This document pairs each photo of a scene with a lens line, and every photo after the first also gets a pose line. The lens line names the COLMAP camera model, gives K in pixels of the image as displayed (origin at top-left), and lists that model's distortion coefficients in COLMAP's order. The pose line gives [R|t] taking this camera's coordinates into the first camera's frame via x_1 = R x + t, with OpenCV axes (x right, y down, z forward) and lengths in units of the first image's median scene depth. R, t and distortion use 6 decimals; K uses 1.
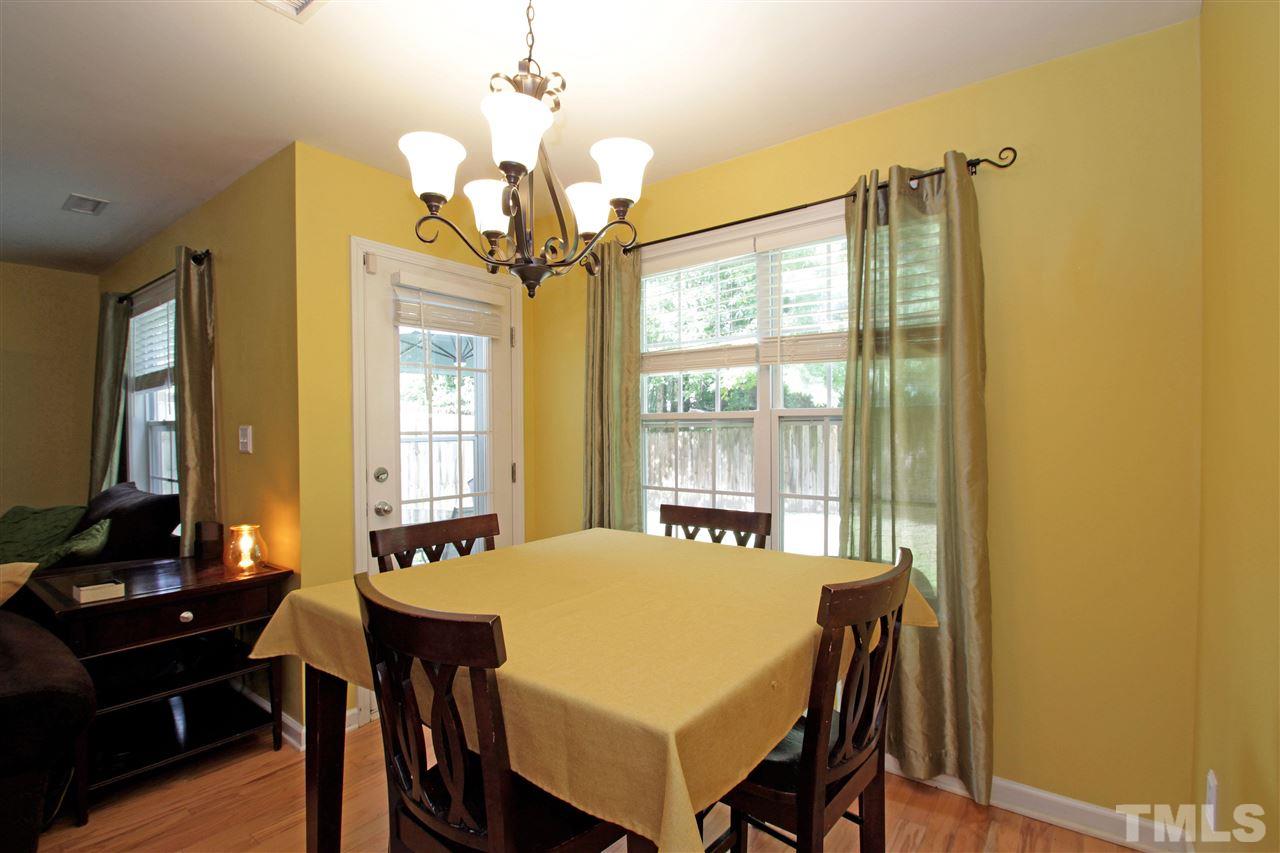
lens RADIAL K [[584.4, 0, 640.7], [0, 584.4, 441.7], [0, 0, 1]] dist [-0.004641, -0.000302]
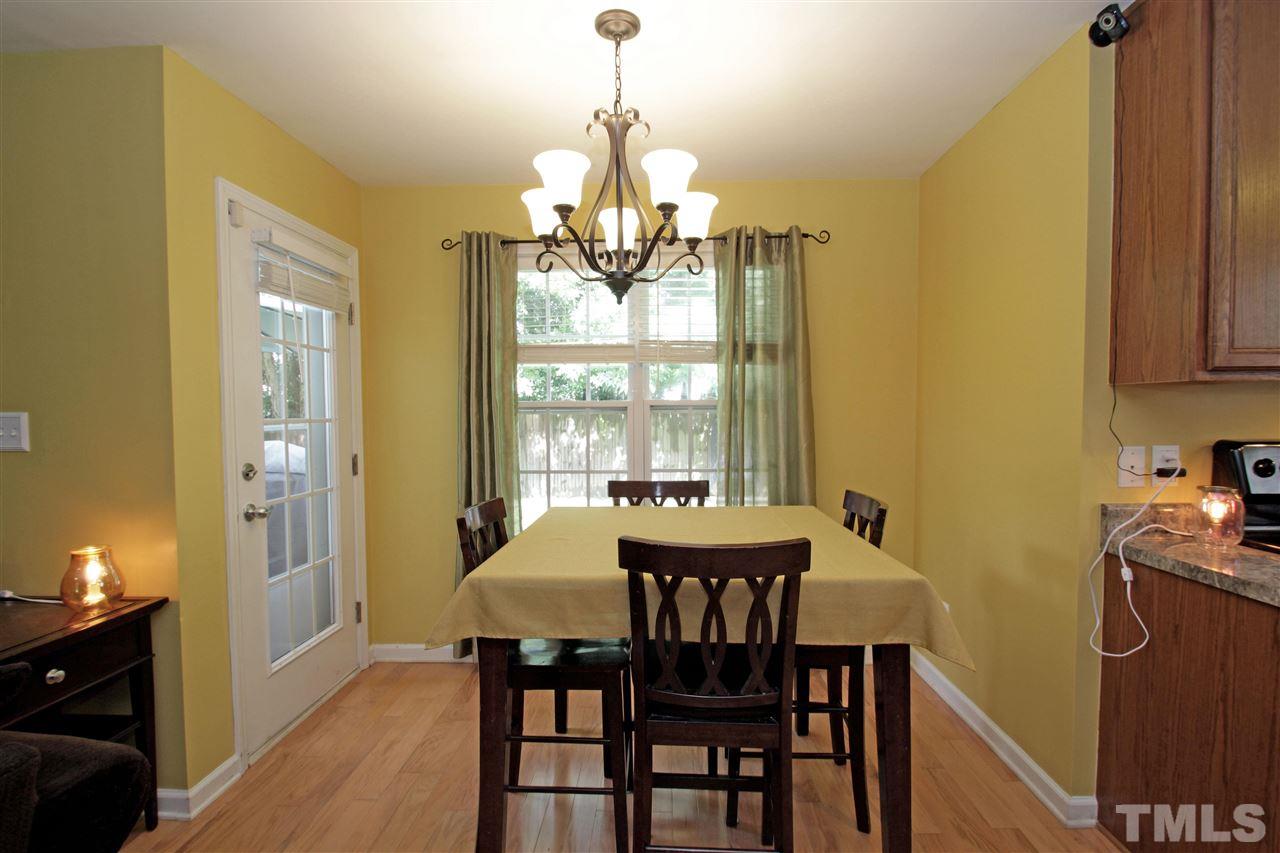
lens RADIAL K [[596.0, 0, 646.0], [0, 596.0, 438.2], [0, 0, 1]] dist [-0.000016, -0.011357]
pose [[0.821692, -0.022657, 0.569481, -0.523952], [0.015265, 0.999726, 0.017748, 0.002943], [-0.569727, -0.005890, 0.821813, -0.014436]]
